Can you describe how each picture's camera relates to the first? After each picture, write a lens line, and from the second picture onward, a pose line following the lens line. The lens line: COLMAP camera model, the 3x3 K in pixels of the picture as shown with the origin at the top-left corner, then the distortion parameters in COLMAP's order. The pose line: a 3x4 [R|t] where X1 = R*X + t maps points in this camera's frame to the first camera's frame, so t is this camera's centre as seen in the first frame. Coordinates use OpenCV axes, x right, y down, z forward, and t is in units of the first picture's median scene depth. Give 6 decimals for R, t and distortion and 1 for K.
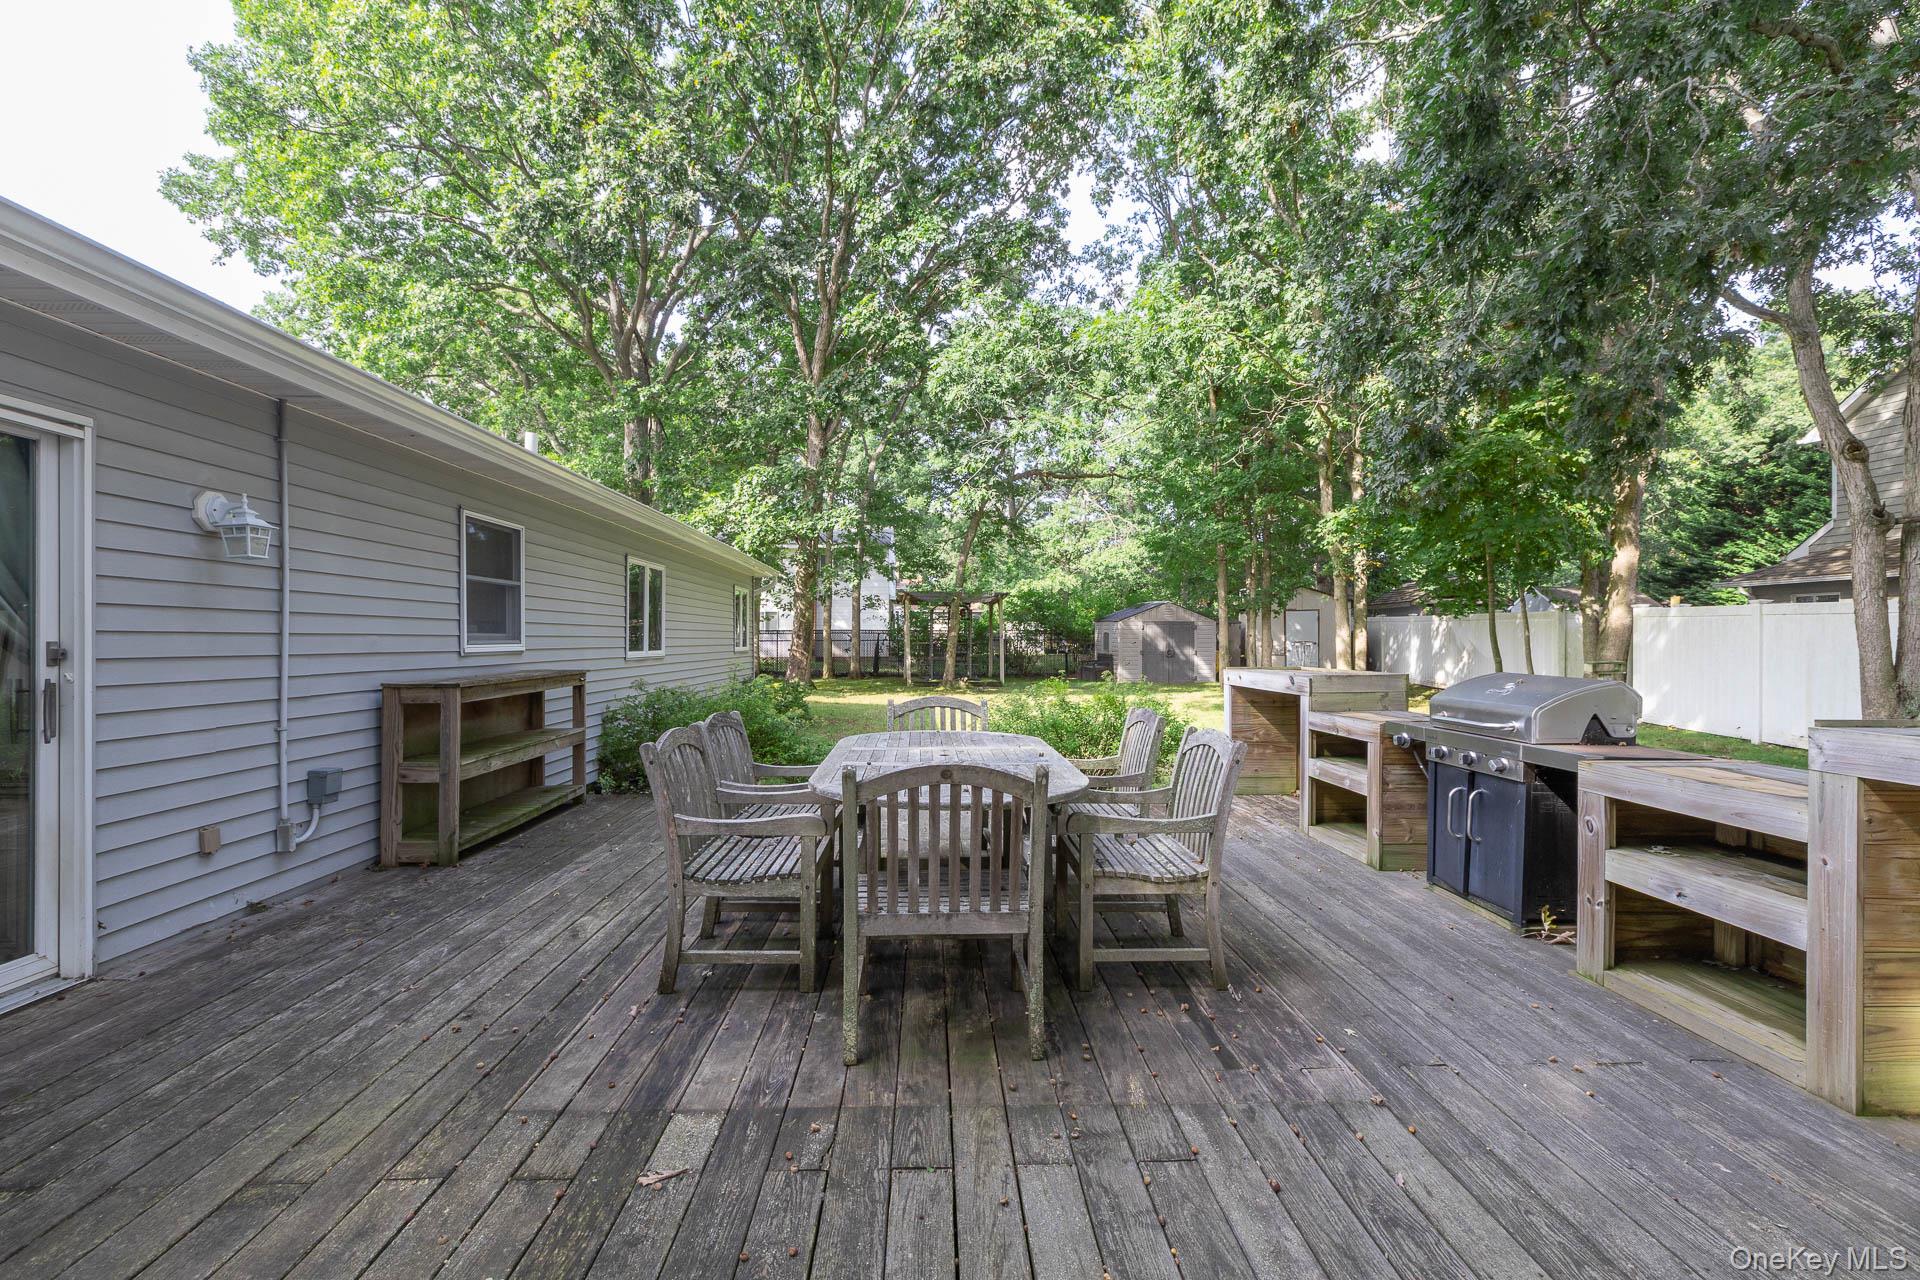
lens RADIAL K [[894.8, 0, 962.7], [0, 894.8, 642.4], [0, 0, 1]] dist [0.000330, -0.000826]
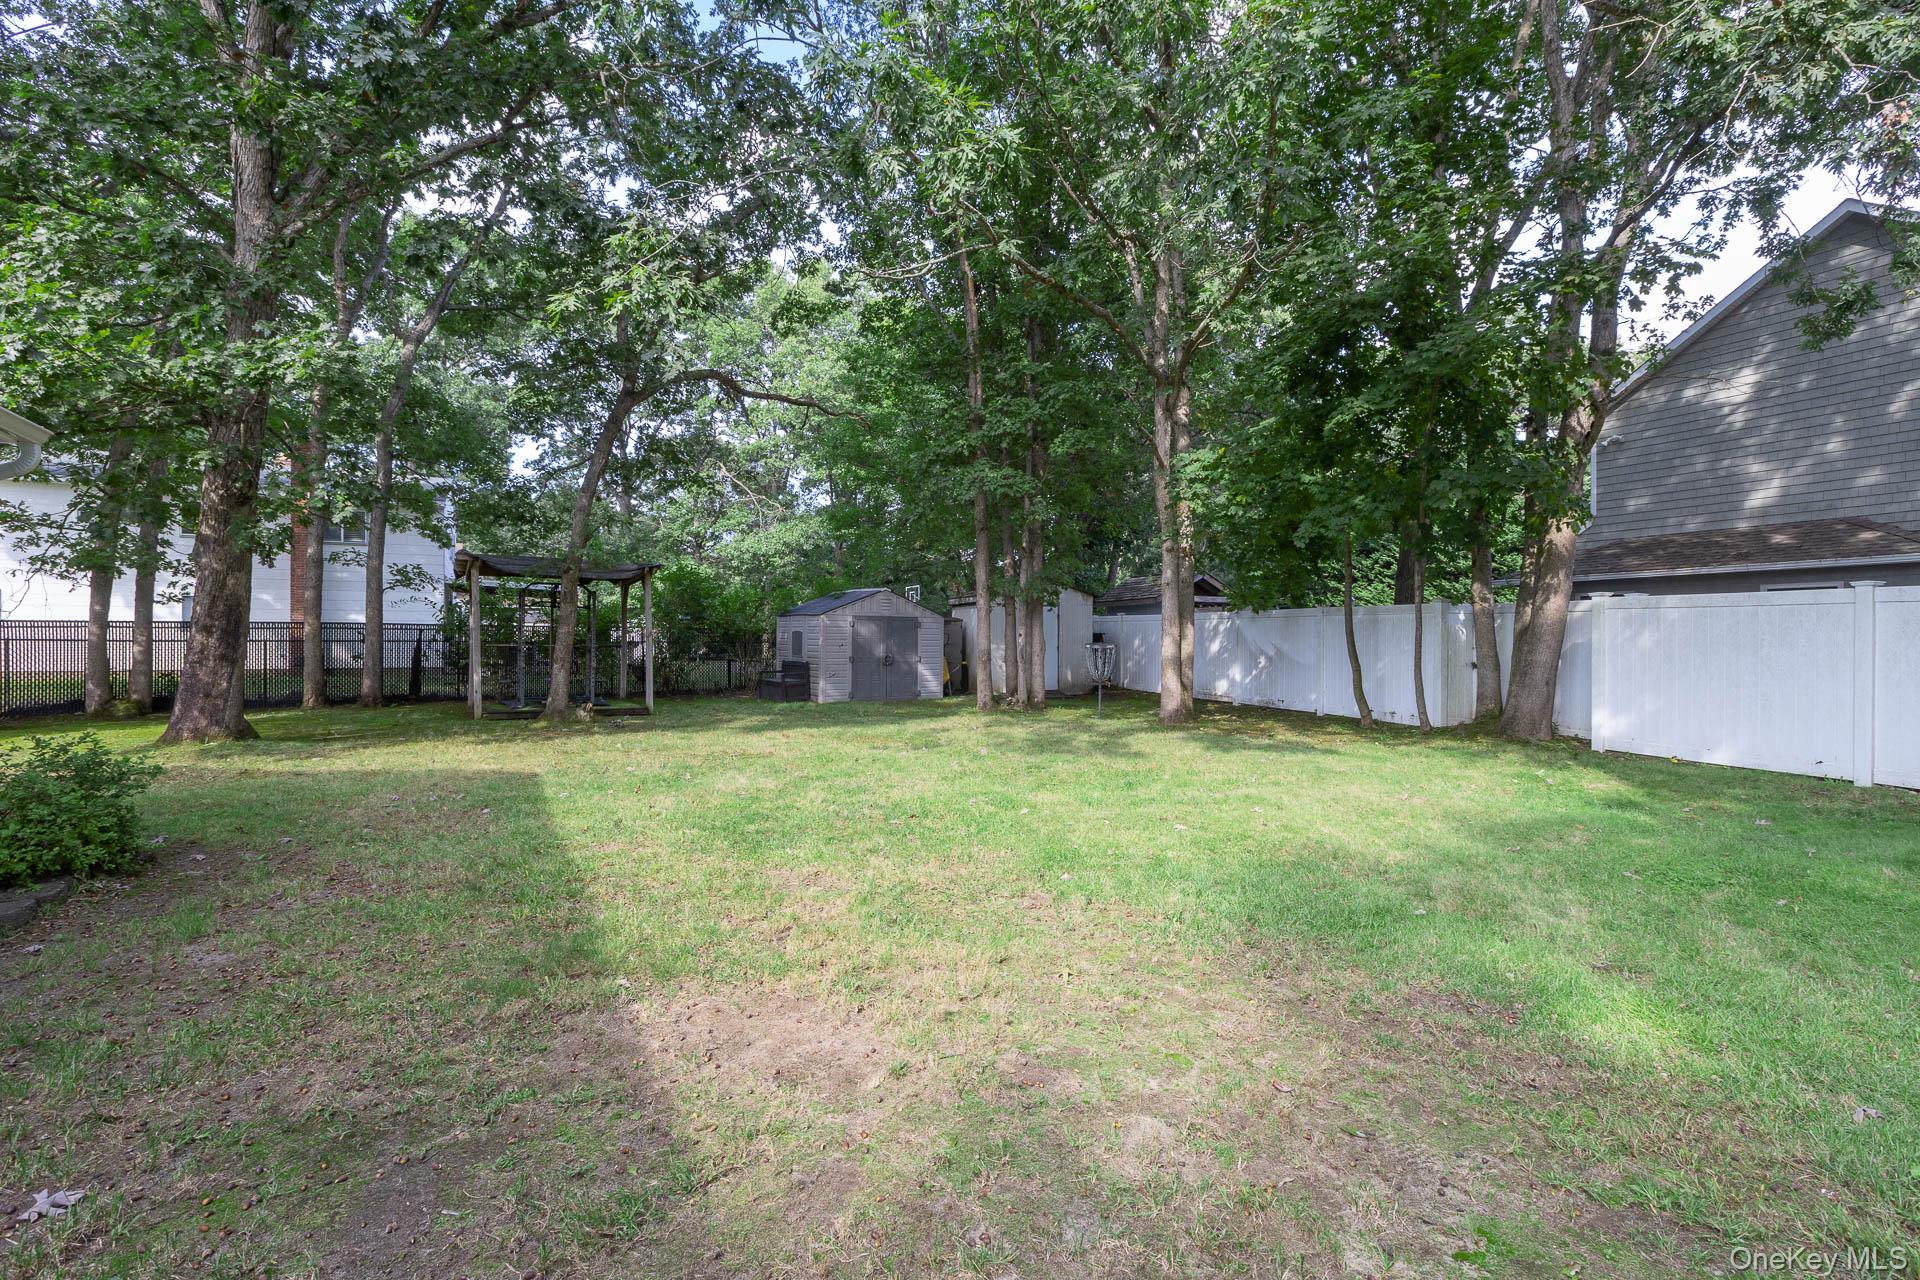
lens RADIAL K [[894.8, 0, 991.4], [0, 894.8, 655.7], [0, 0, 1]] dist [0.000330, -0.000826]
pose [[0.896573, -0.003515, 0.442881, -0.017042], [-0.000496, 0.999960, 0.008941, 0.002251], [-0.442895, -0.008236, 0.896536, 0.303721]]
